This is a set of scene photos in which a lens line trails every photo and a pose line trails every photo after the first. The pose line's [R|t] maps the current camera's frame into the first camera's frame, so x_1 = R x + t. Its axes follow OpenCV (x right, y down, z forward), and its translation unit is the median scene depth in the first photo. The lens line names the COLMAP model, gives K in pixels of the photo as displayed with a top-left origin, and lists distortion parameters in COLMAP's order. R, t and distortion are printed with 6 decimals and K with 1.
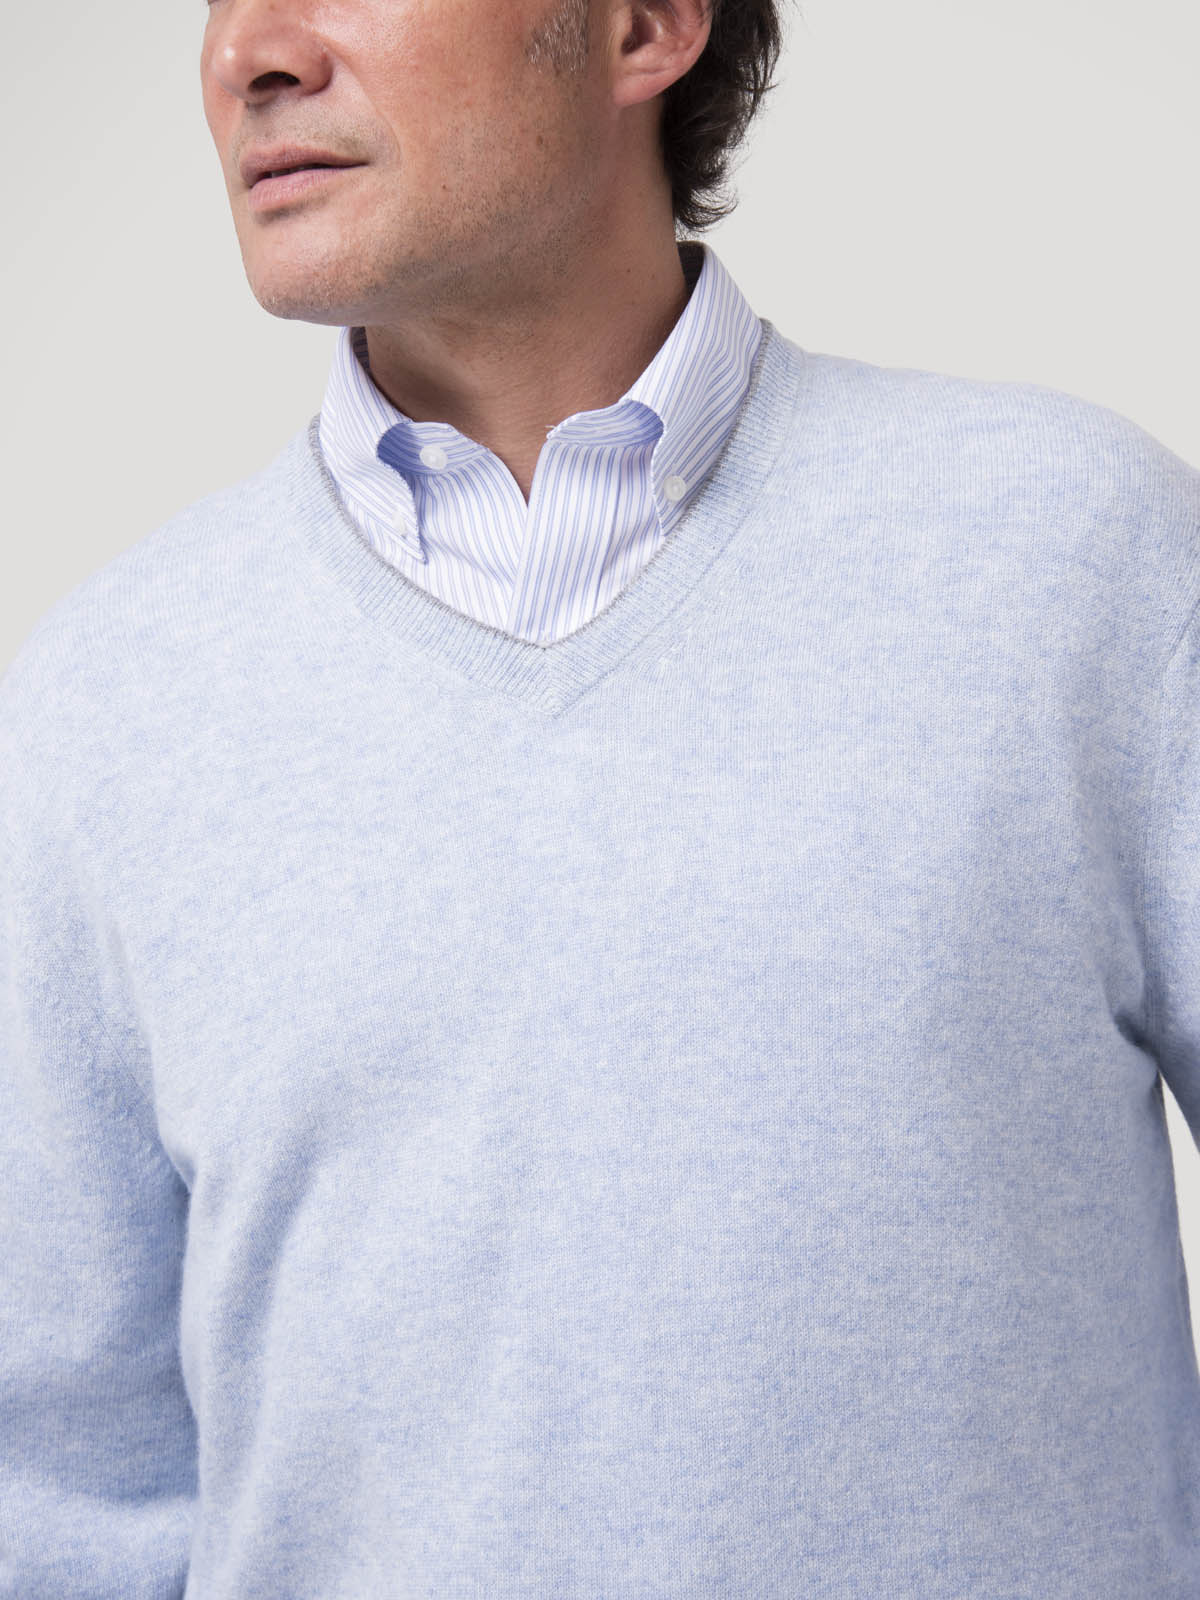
lens RADIAL K [[3042.4, 0, 600.0], [0, 3042.4, 800.0], [0, 0, 1]] dist [-0.016903, 2.000482]
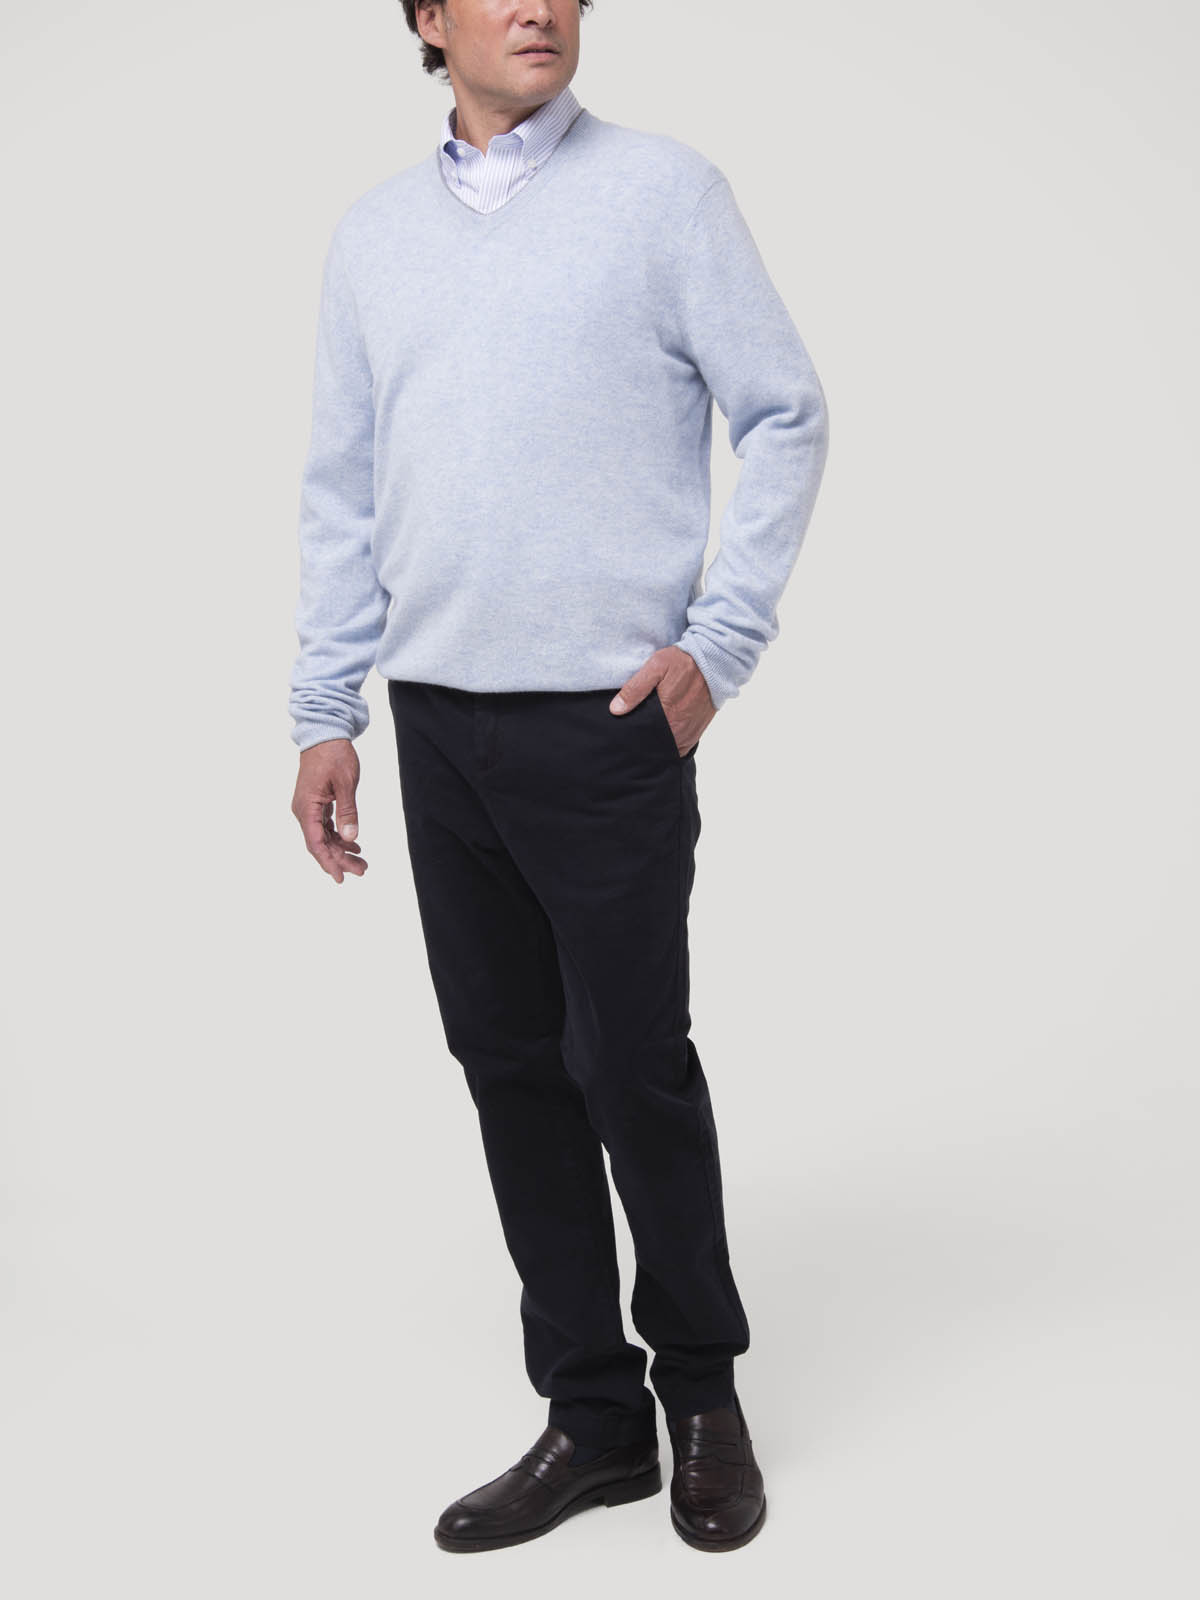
lens RADIAL K [[2248.3, 0, 600.0], [0, 2248.3, 800.0], [0, 0, 1]] dist [0.394816, -2.775004]
pose [[0.984034, 0.072475, -0.162554, 0.526263], [-0.047029, 0.986755, 0.155248, 0.175456], [0.171653, -0.145125, 0.974410, -1.351428]]
